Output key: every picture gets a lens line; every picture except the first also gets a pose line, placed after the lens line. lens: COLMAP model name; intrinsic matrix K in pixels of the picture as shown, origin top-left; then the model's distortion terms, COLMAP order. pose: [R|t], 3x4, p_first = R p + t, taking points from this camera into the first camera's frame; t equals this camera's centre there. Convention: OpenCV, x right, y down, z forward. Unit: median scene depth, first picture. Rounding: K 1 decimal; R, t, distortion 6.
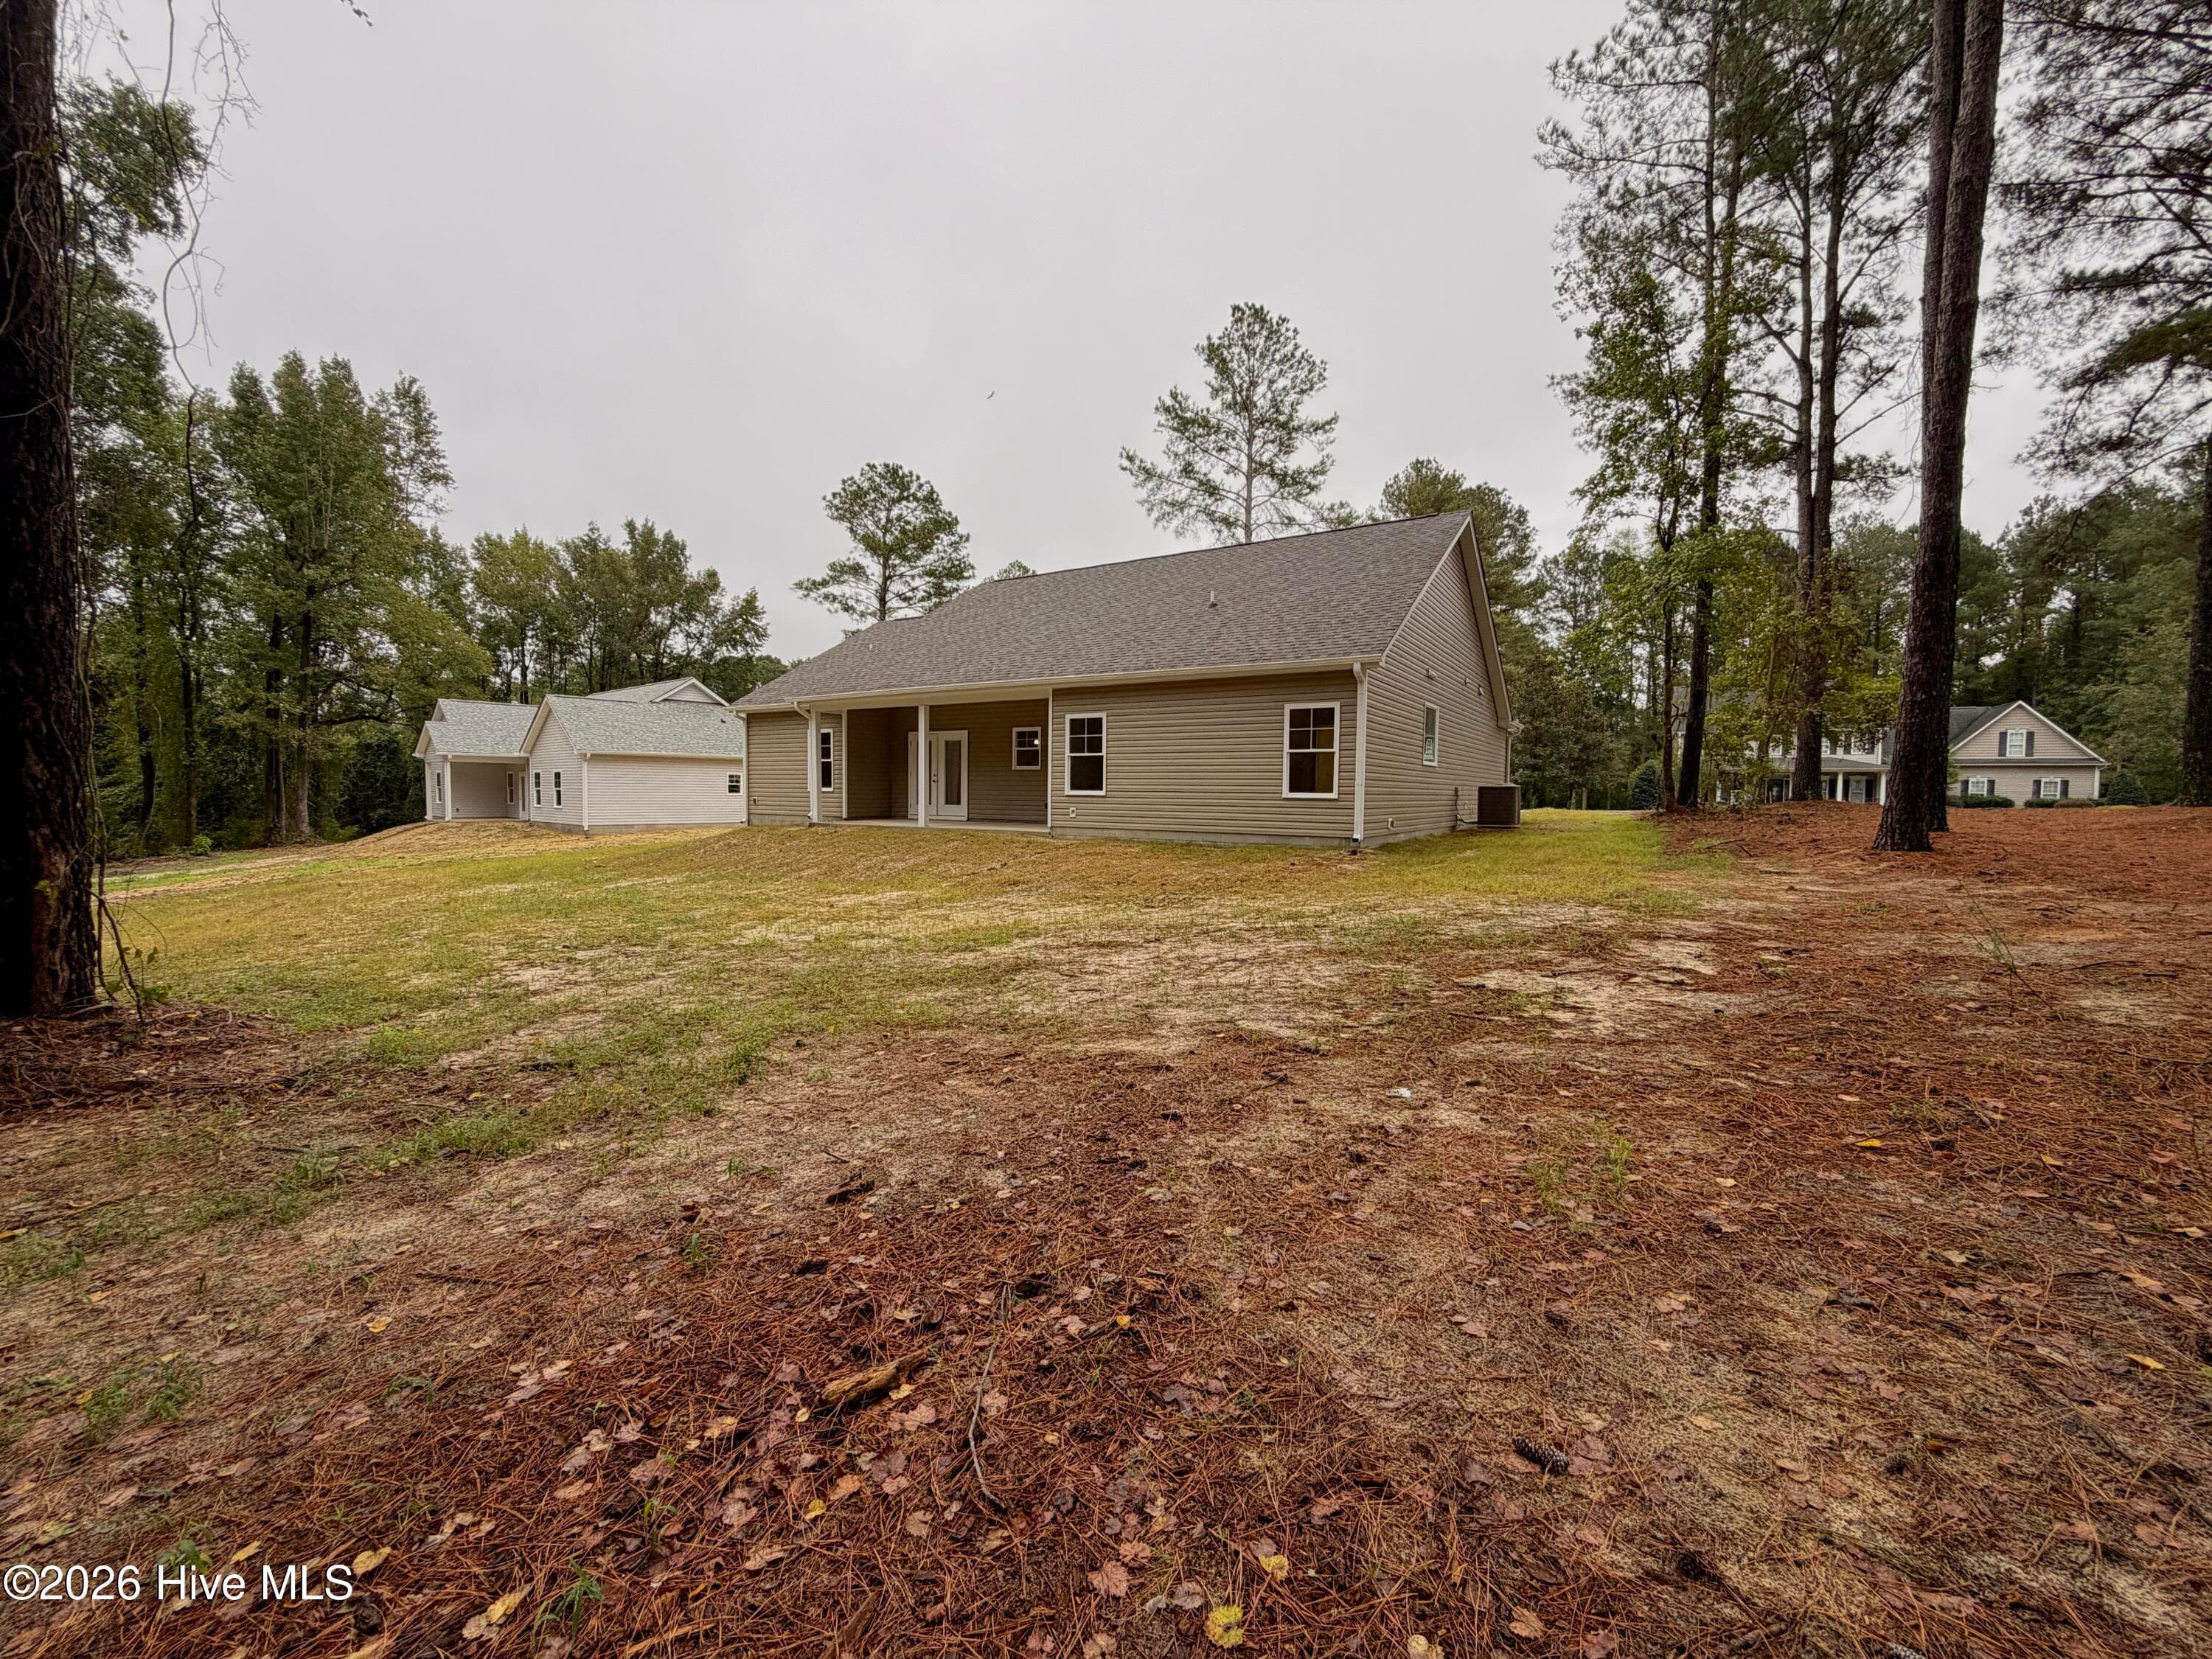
lens RADIAL K [[881.4, 0, 1101.6], [0, 881.4, 828.8], [0, 0, 1]] dist [-0.000804, 0.000423]
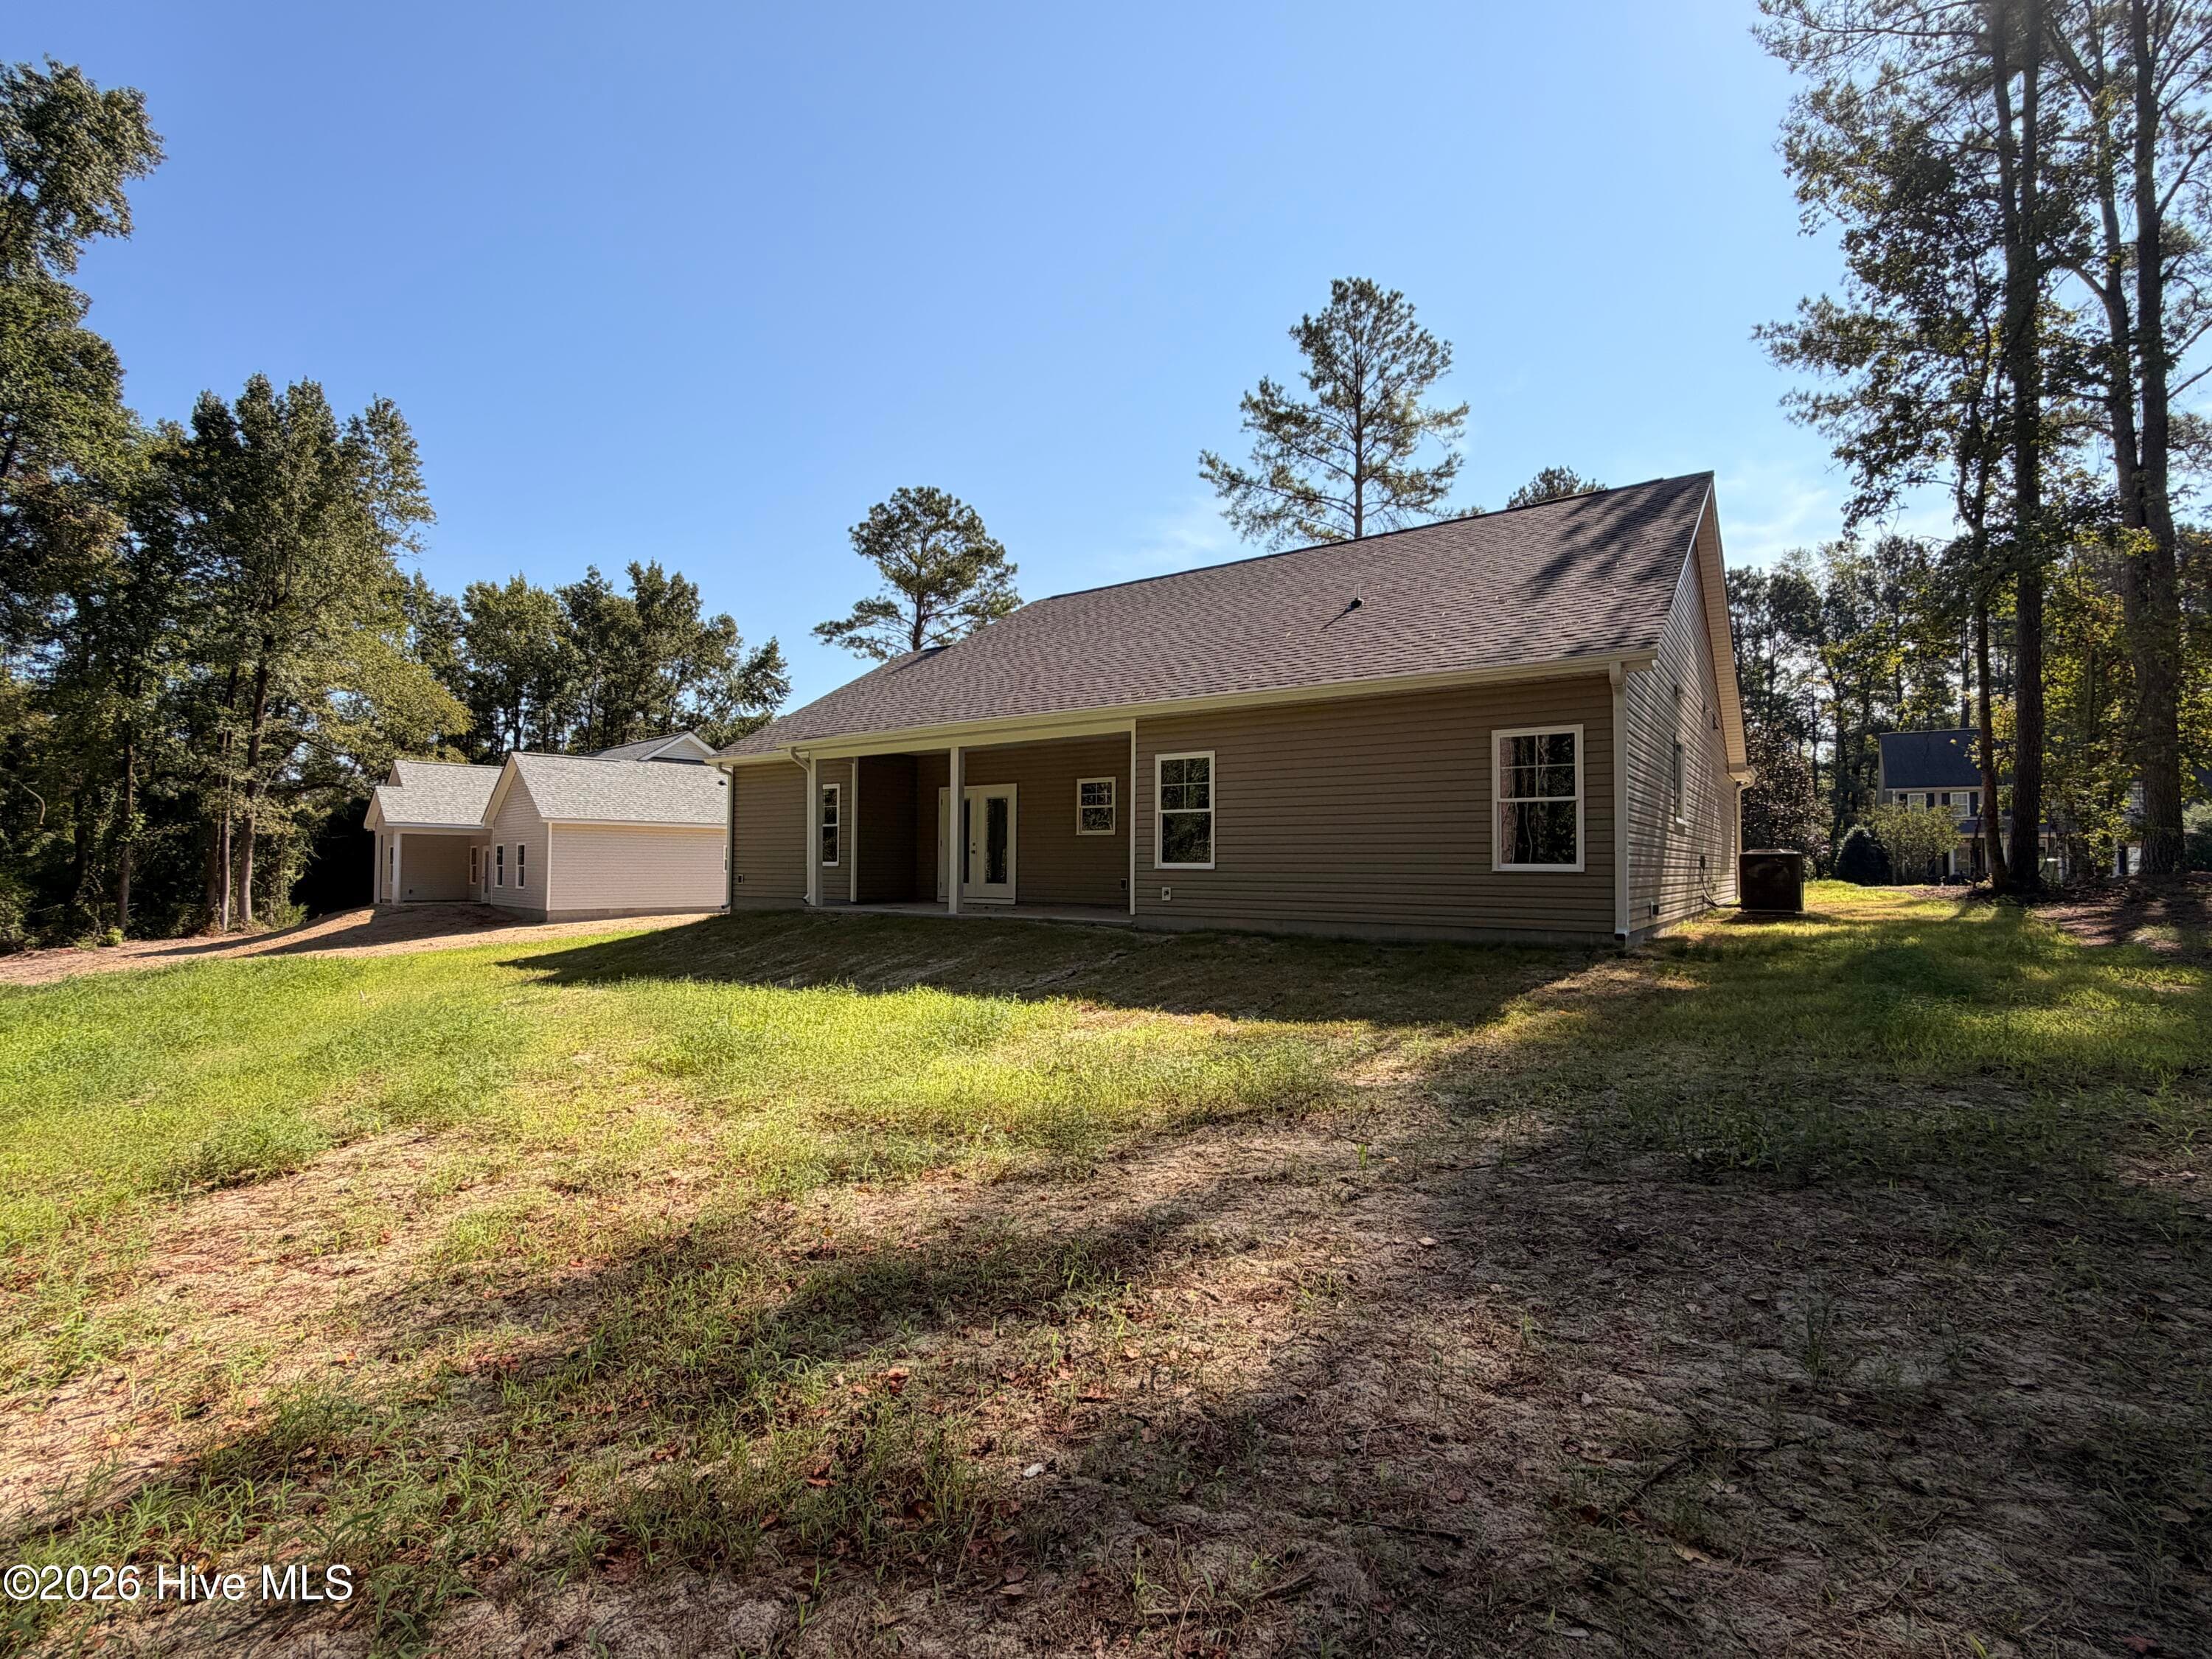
lens RADIAL K [[1000.0, 0, 1108.1], [0, 1000.0, 826.6], [0, 0, 1]] dist [0.009393, -0.006048]
pose [[0.998411, -0.007268, -0.055878, -0.014762], [0.002640, 0.996590, -0.082467, -0.002915], [0.056287, 0.082188, 0.995026, 0.088995]]
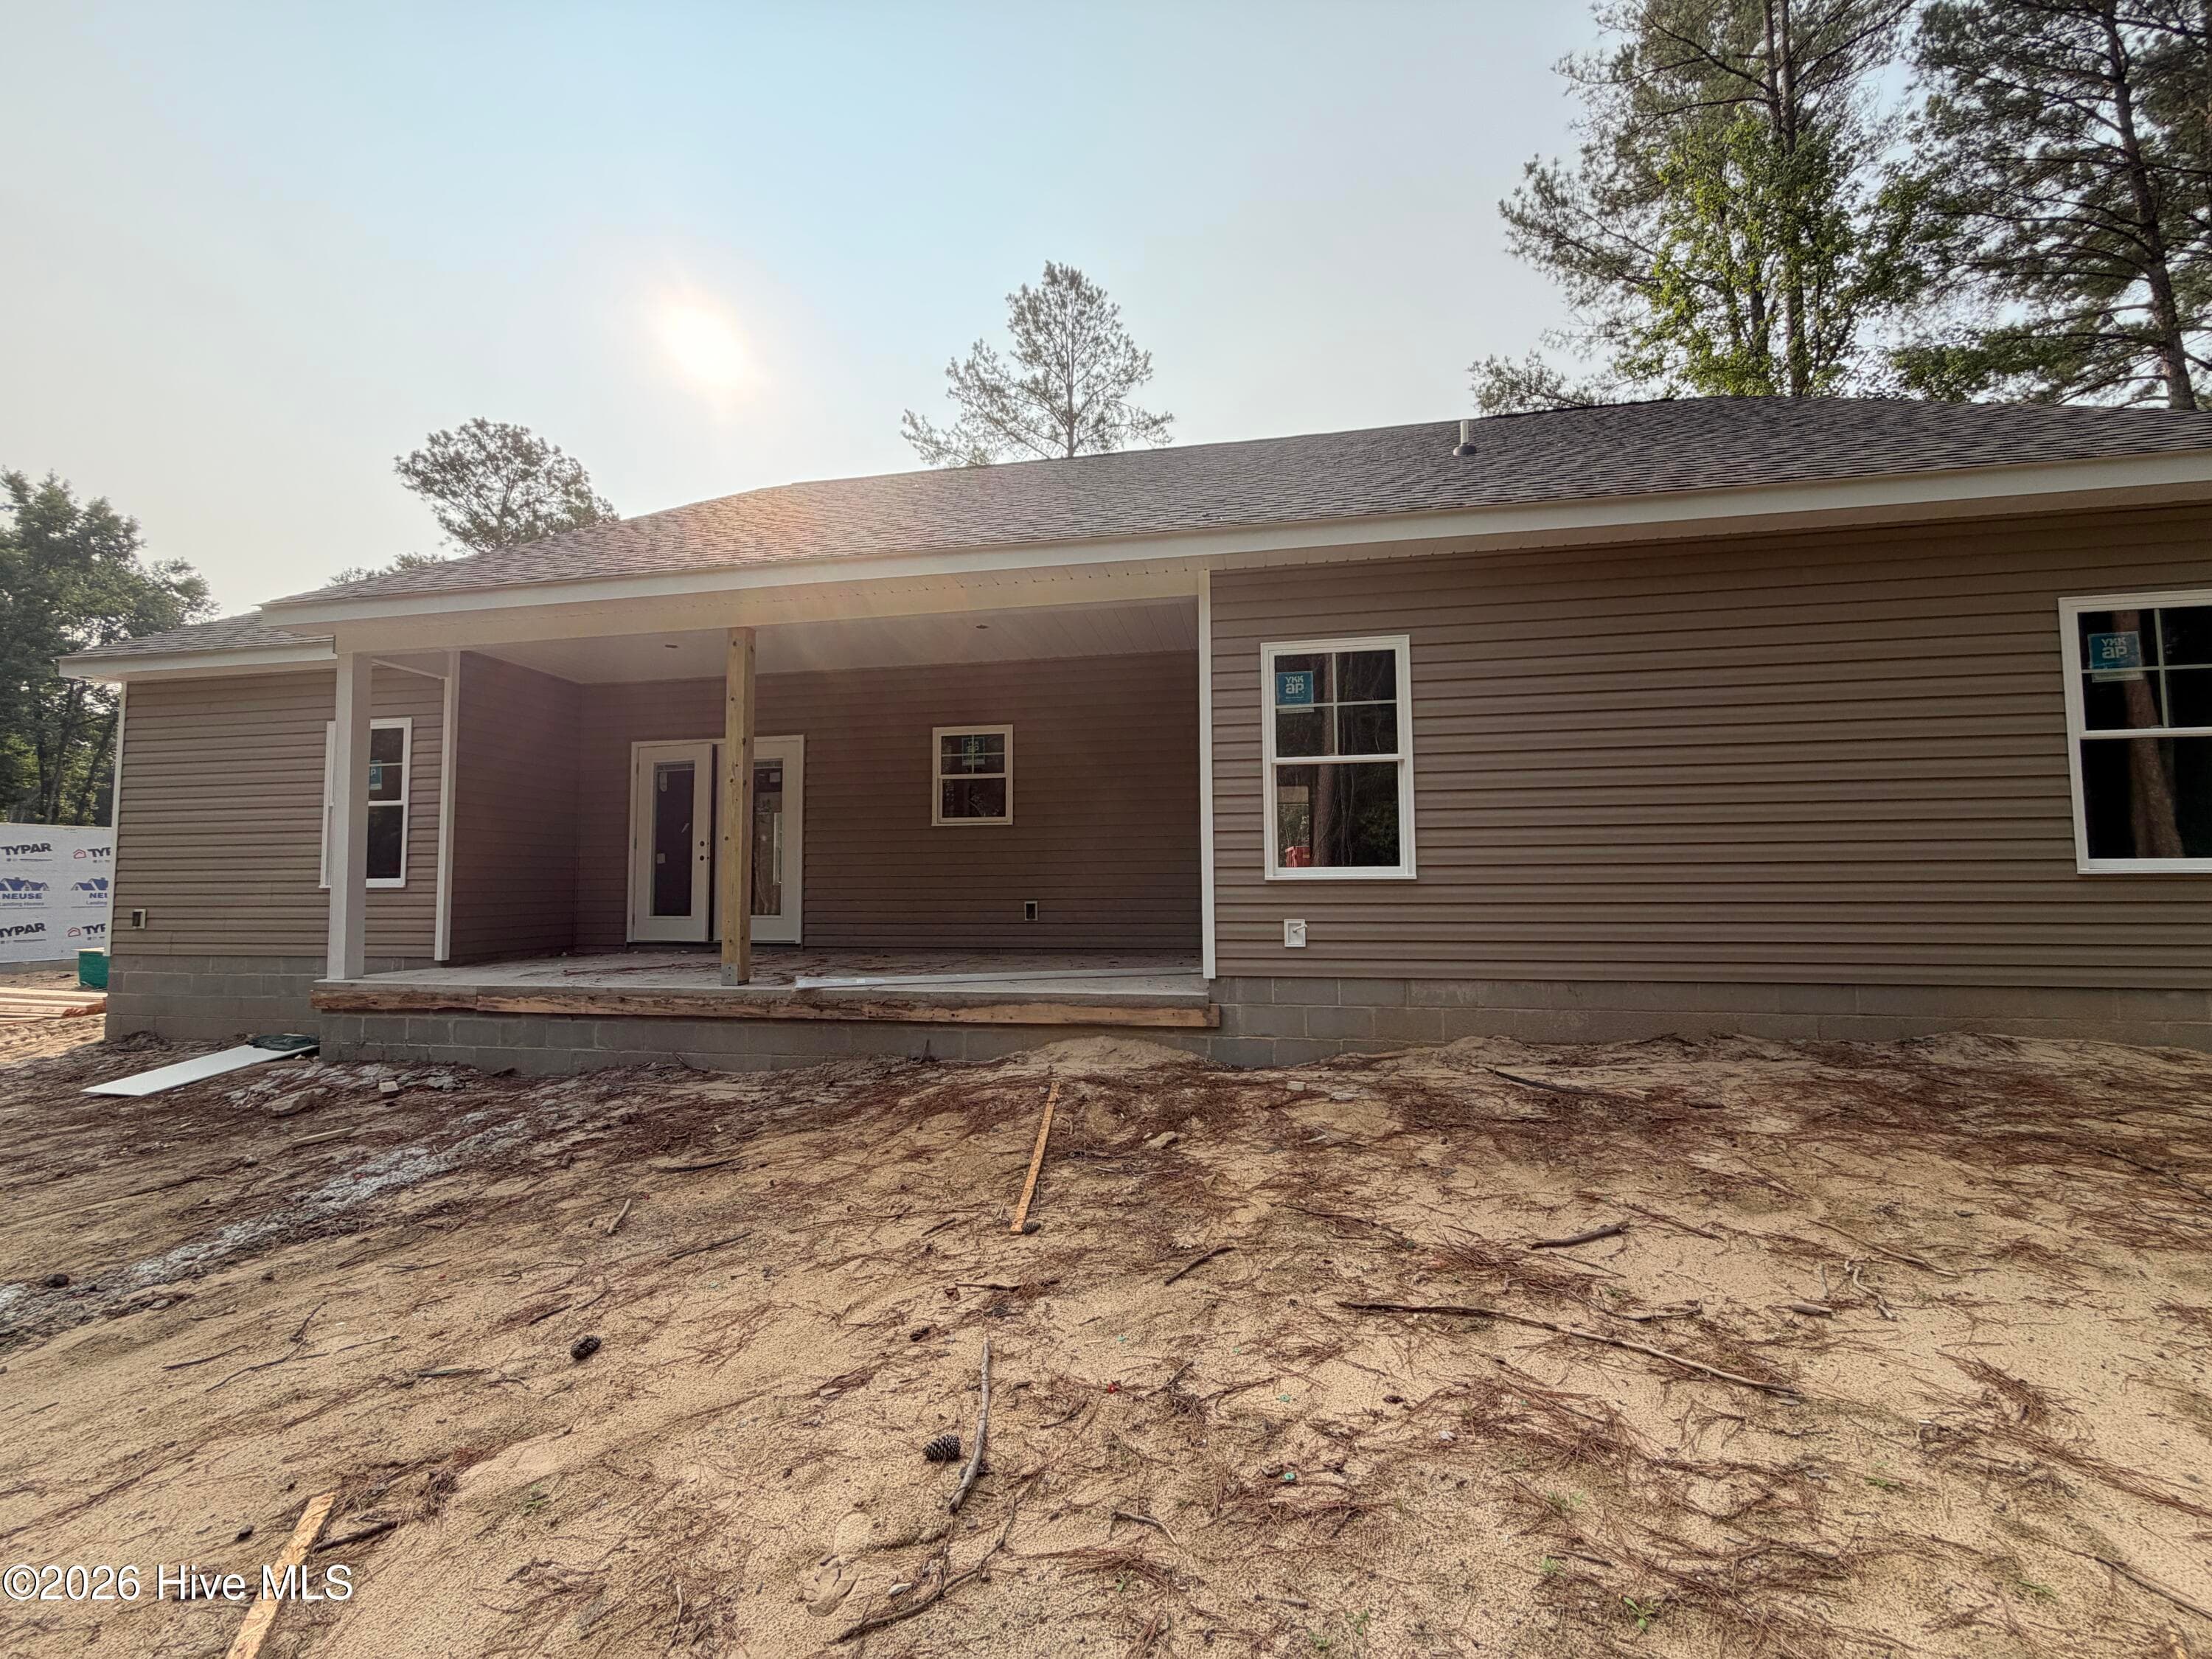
lens RADIAL K [[882.3, 0, 1099.2], [0, 882.3, 824.9], [0, 0, 1]] dist [-0.003209, 0.000550]
pose [[0.927825, 0.005733, 0.372972, -0.098034], [0.034978, 0.994139, -0.102295, -0.012030], [-0.371372, 0.107957, 0.922186, 0.312525]]
